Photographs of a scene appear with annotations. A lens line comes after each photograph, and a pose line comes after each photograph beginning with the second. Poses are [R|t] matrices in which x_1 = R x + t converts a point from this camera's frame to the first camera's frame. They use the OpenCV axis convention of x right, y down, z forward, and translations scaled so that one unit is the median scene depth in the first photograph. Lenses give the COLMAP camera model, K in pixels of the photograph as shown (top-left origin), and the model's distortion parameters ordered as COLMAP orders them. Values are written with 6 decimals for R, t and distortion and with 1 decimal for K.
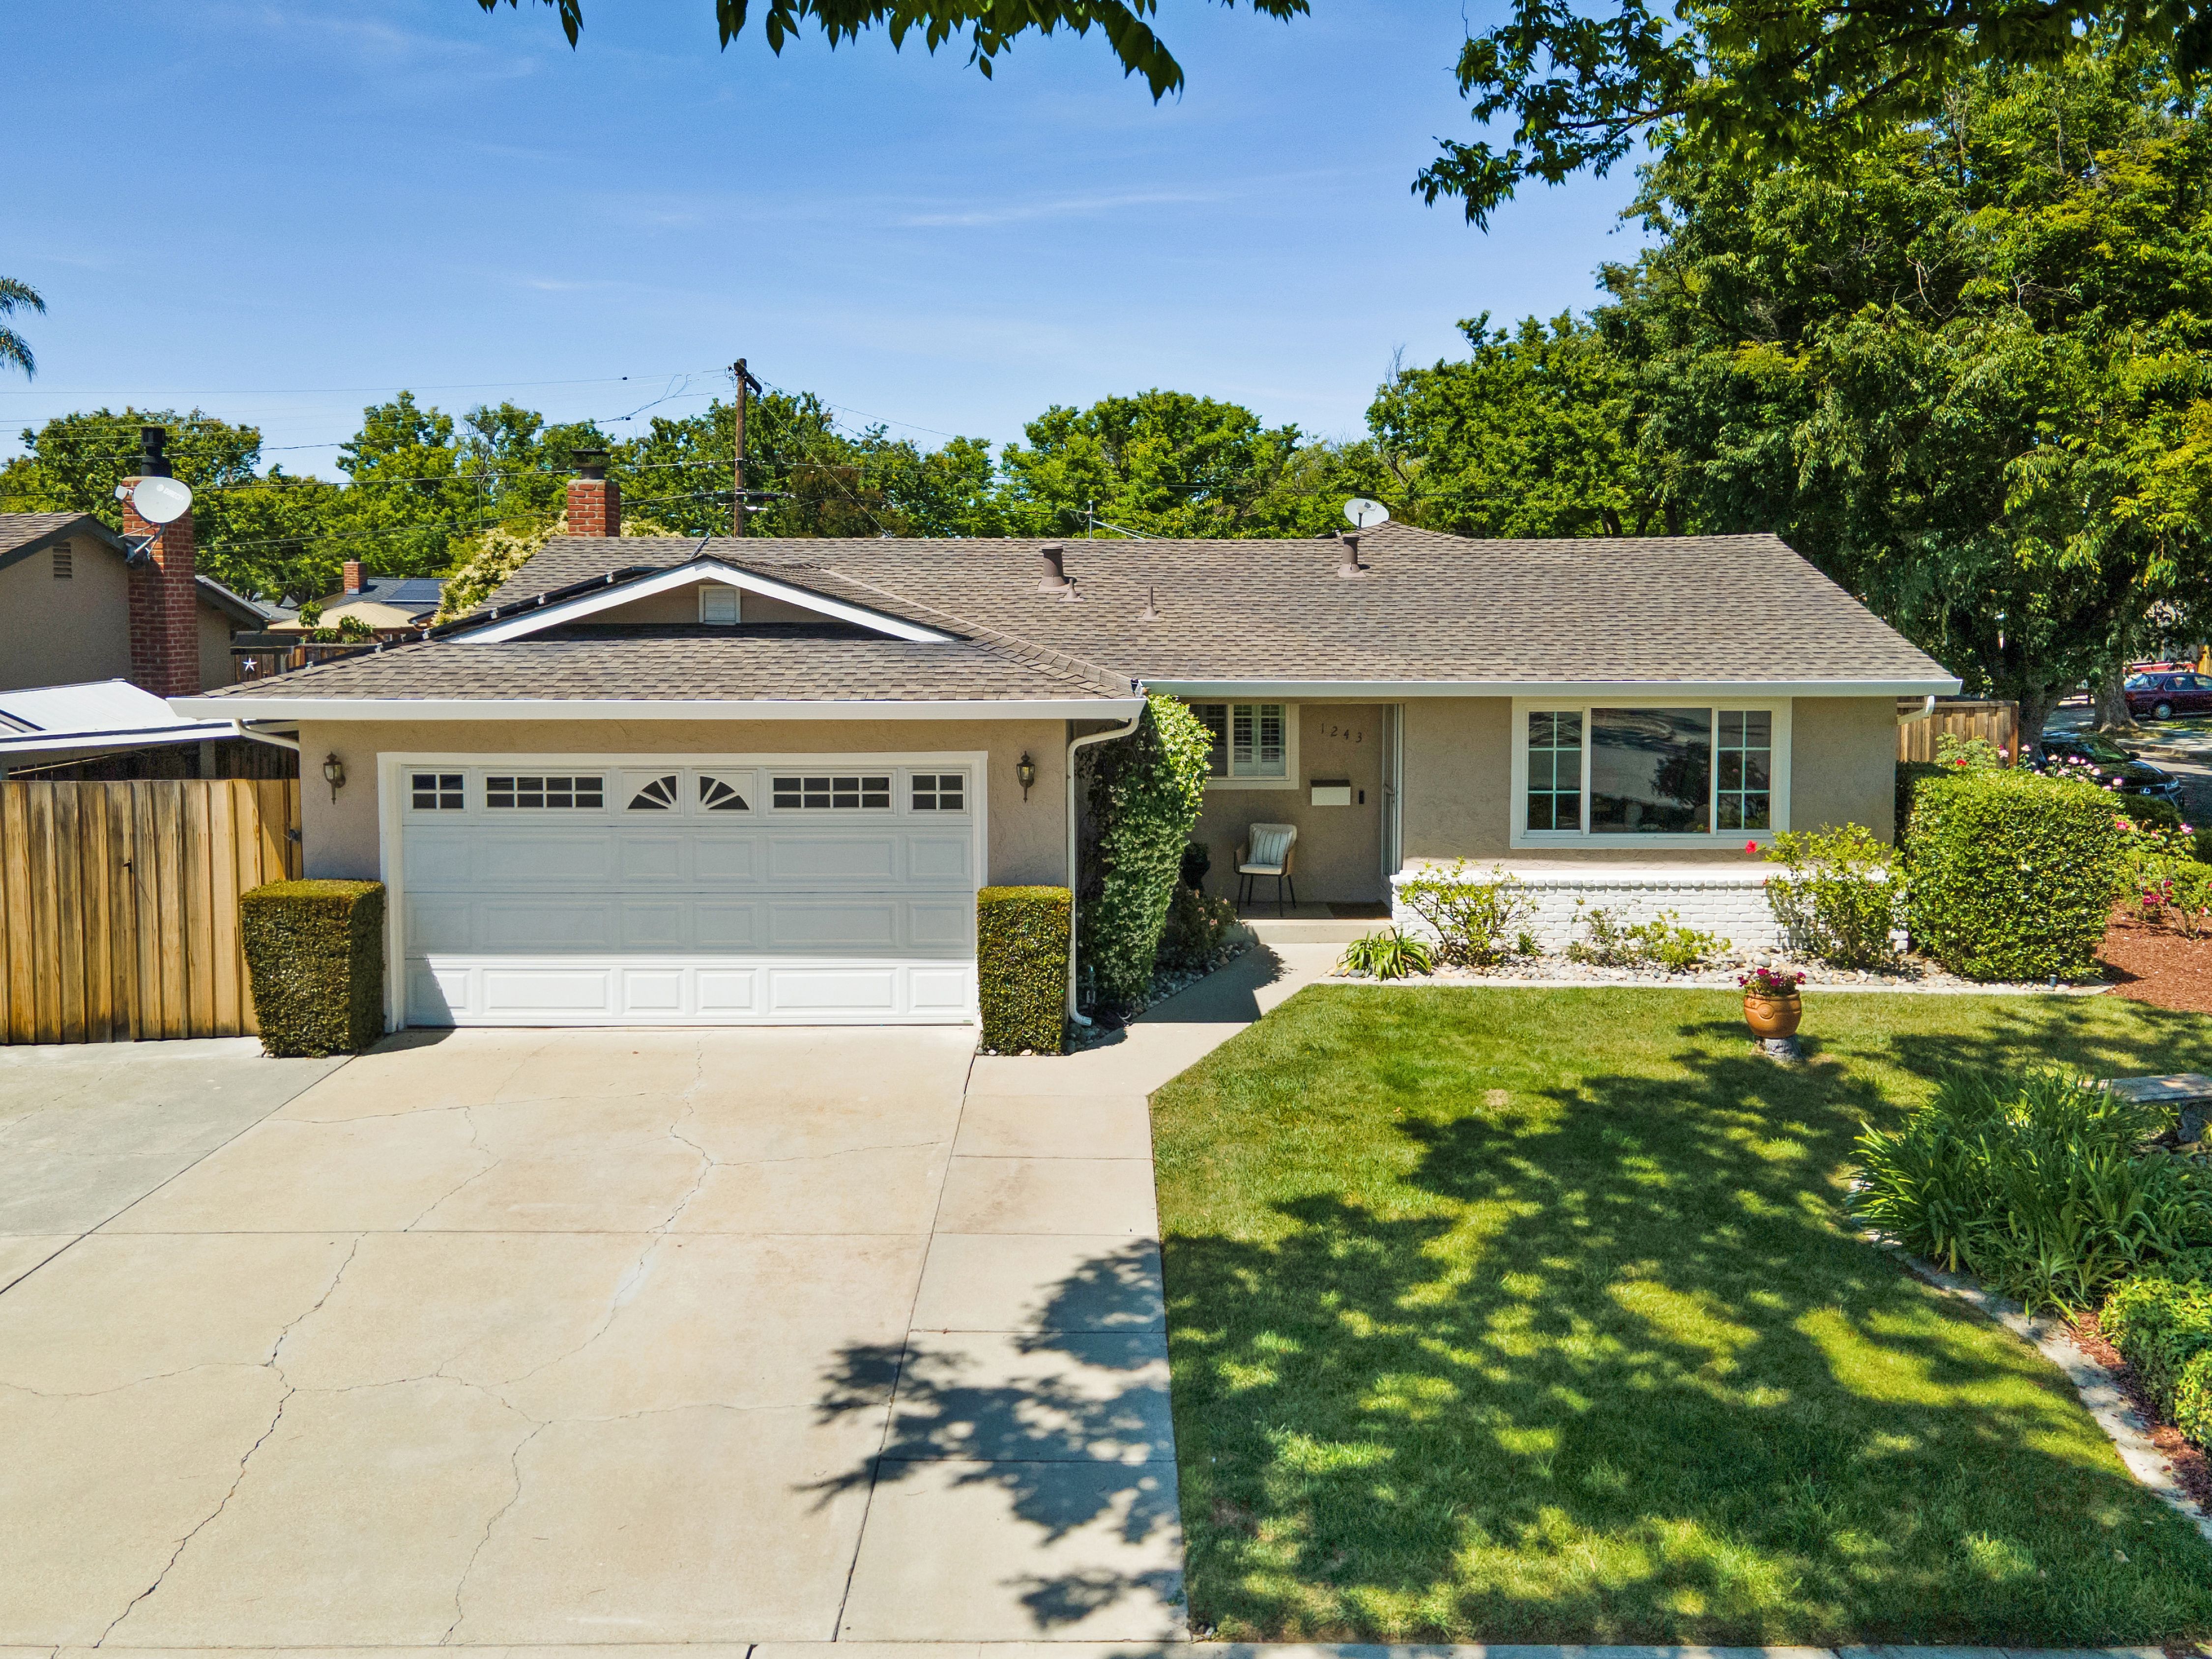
lens RADIAL K [[1613.2, 0, 1106.0], [0, 1613.2, 829.5], [0, 0, 1]] dist [-0.004002, 0.087960]
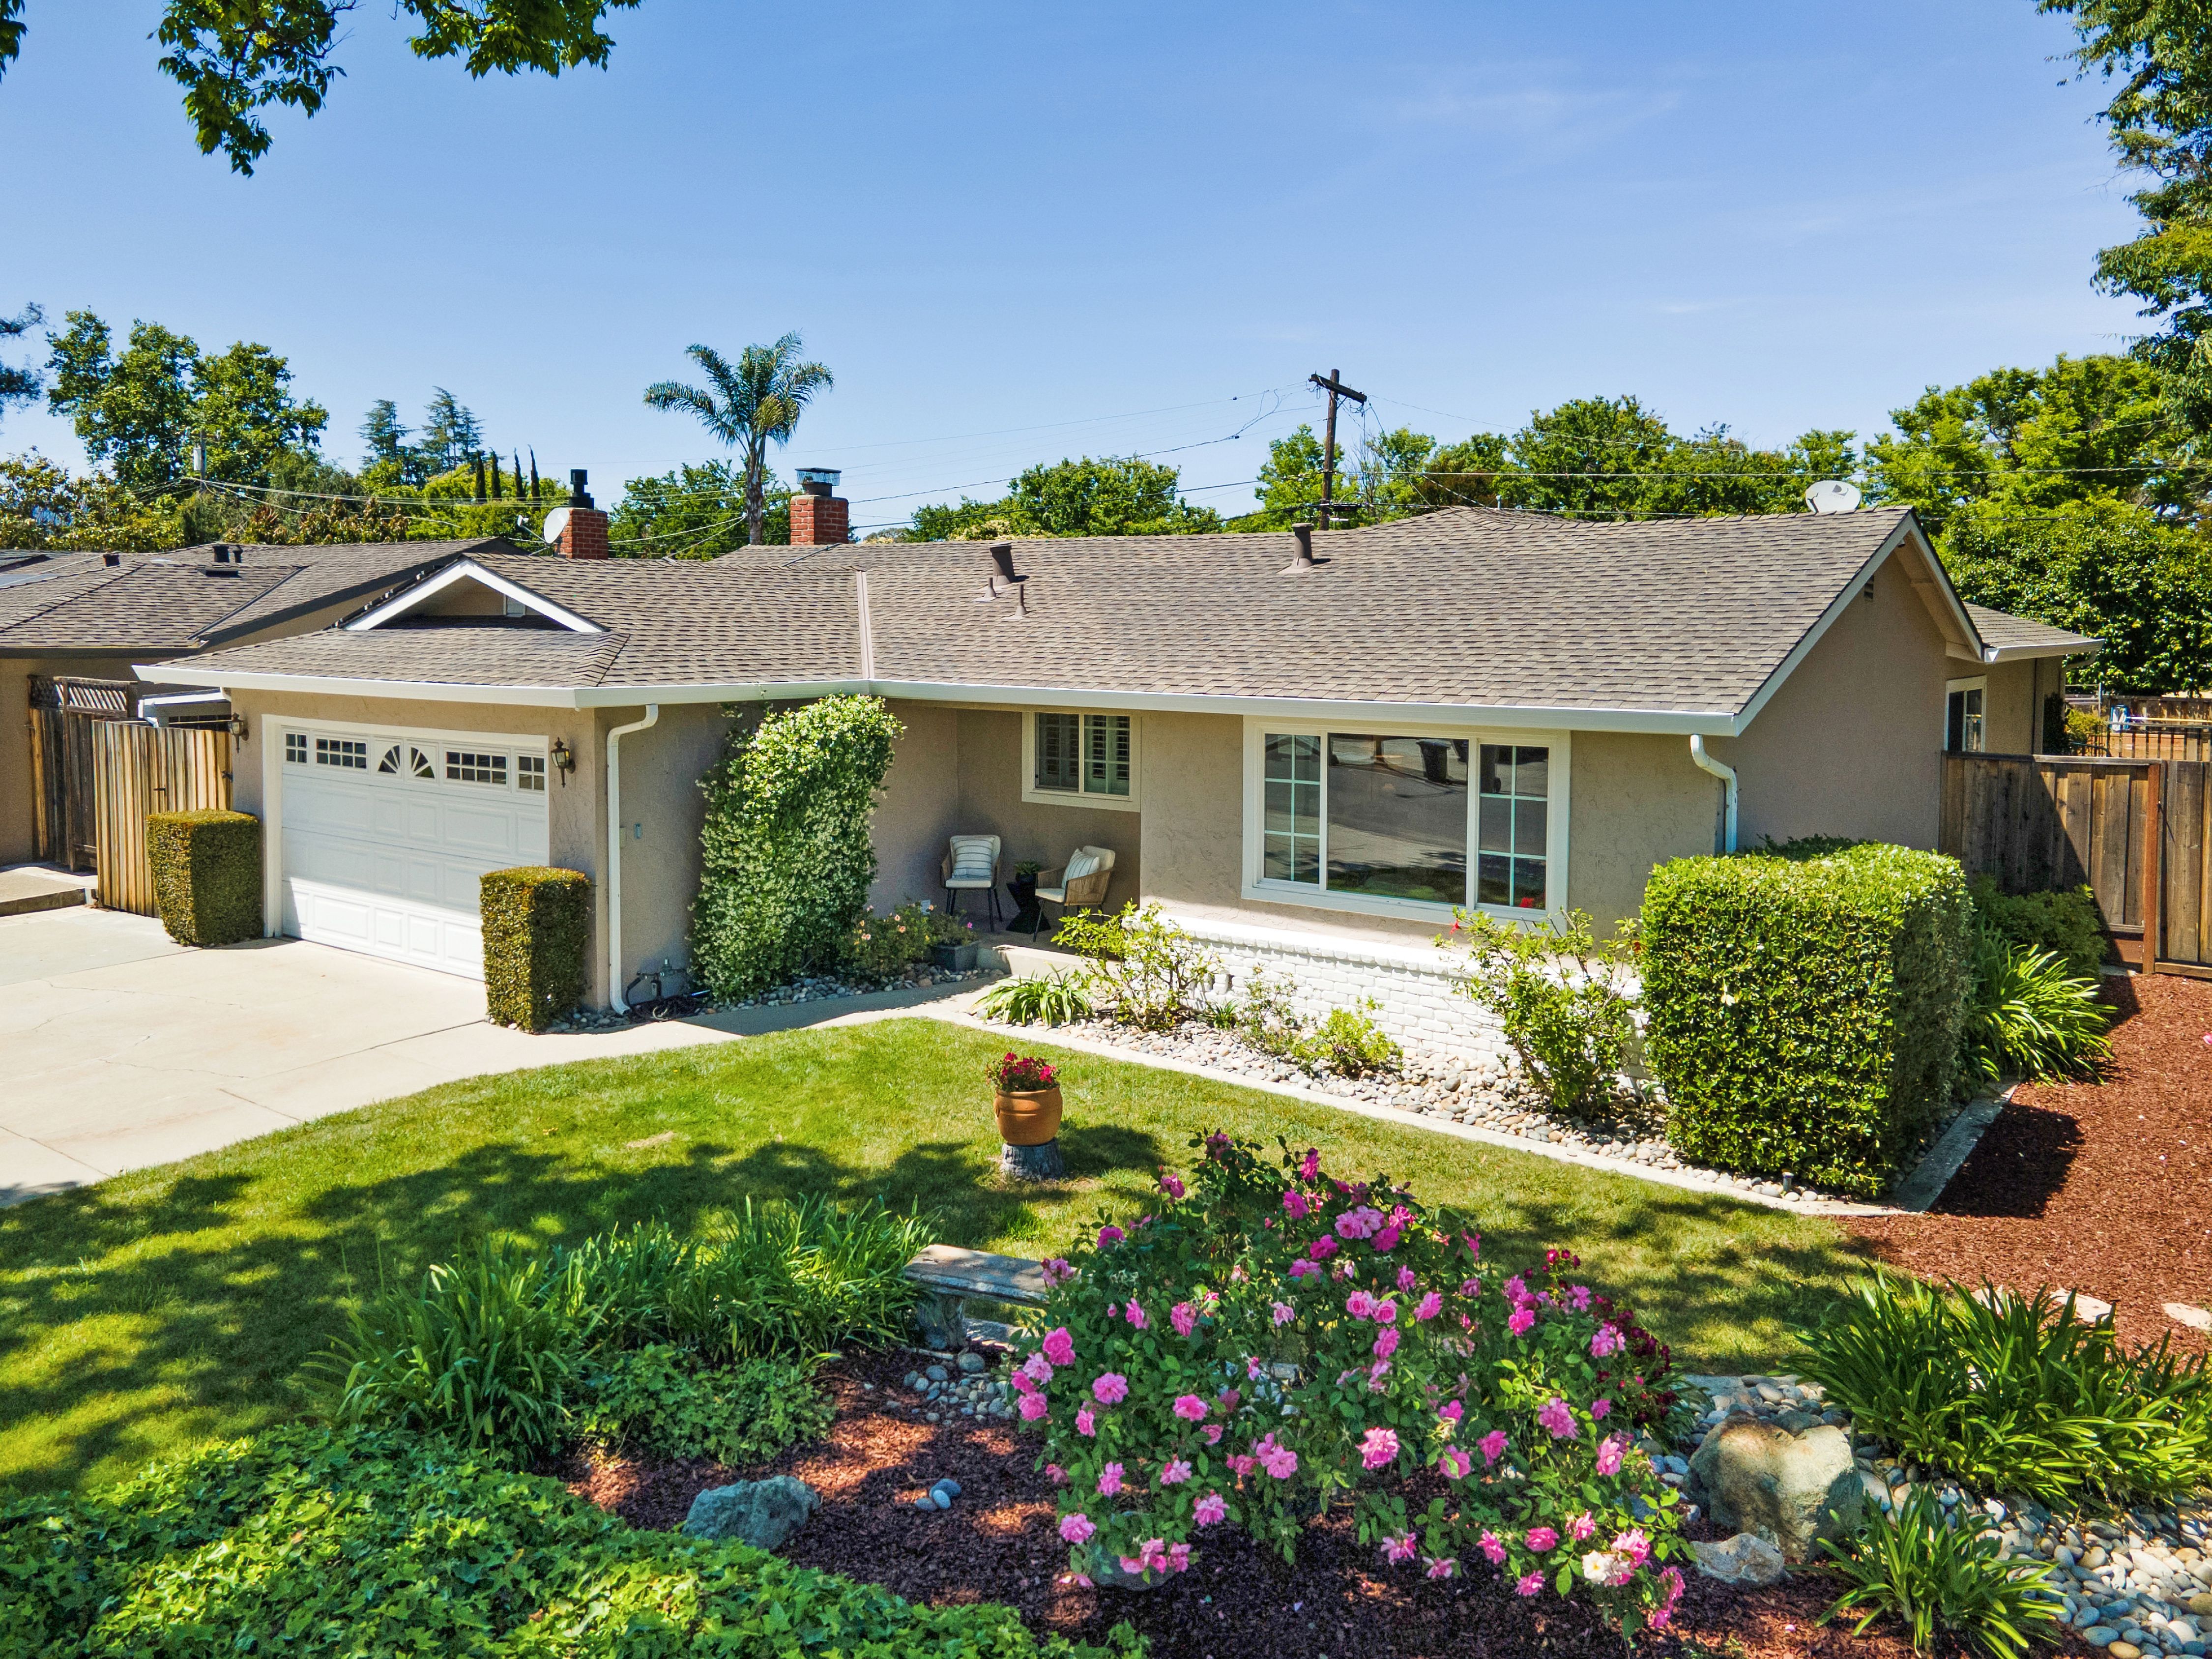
lens RADIAL K [[1613.2, 0, 1106.0], [0, 1613.2, 829.5], [0, 0, 1]] dist [-0.004002, 0.087960]
pose [[0.803387, 0.081667, -0.589830, 0.818295], [-0.088512, 0.995924, 0.017336, -0.037408], [0.588842, 0.038279, 0.807341, 0.355703]]
